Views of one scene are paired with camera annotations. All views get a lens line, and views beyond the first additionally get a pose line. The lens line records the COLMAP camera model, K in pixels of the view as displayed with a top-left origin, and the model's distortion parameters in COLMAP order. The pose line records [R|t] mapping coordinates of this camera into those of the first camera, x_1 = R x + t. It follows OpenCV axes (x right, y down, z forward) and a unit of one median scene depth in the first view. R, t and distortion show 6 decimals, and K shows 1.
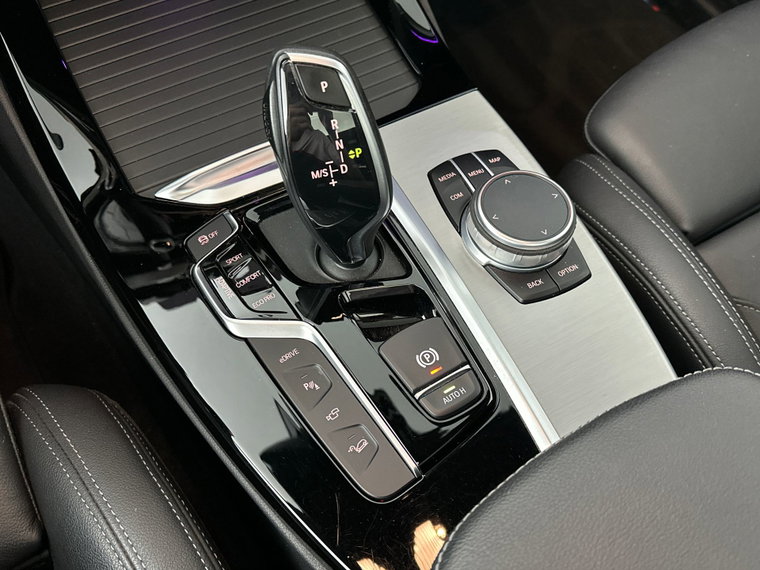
lens RADIAL K [[735.0, 0, 382.9], [0, 735.0, 282.8], [0, 0, 1]] dist [0.069761, 0.000000]
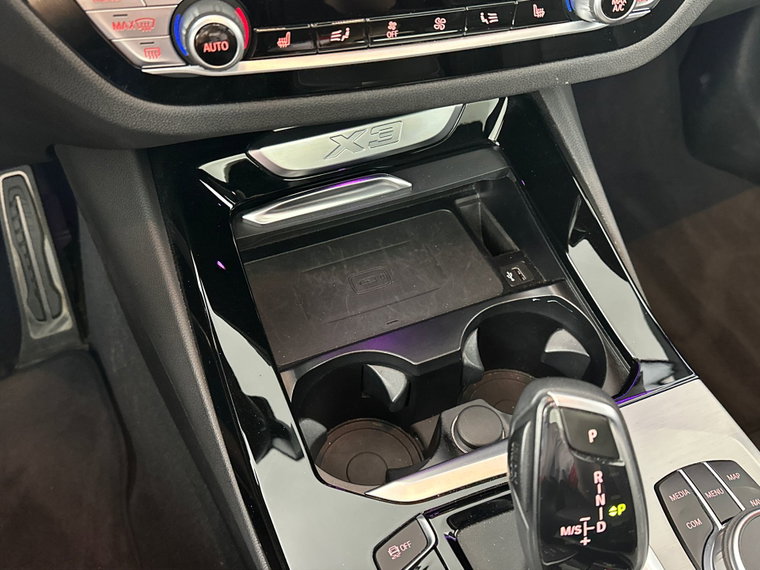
lens RADIAL K [[735.0, 0, 387.6], [0, 735.0, 285.7], [0, 0, 1]] dist [0.069761, 0.000000]
pose [[0.991178, 0.081293, -0.104678, -0.224081], [-0.099910, 0.977246, -0.187105, -0.239087], [0.087086, 0.195912, 0.976747, 0.118128]]
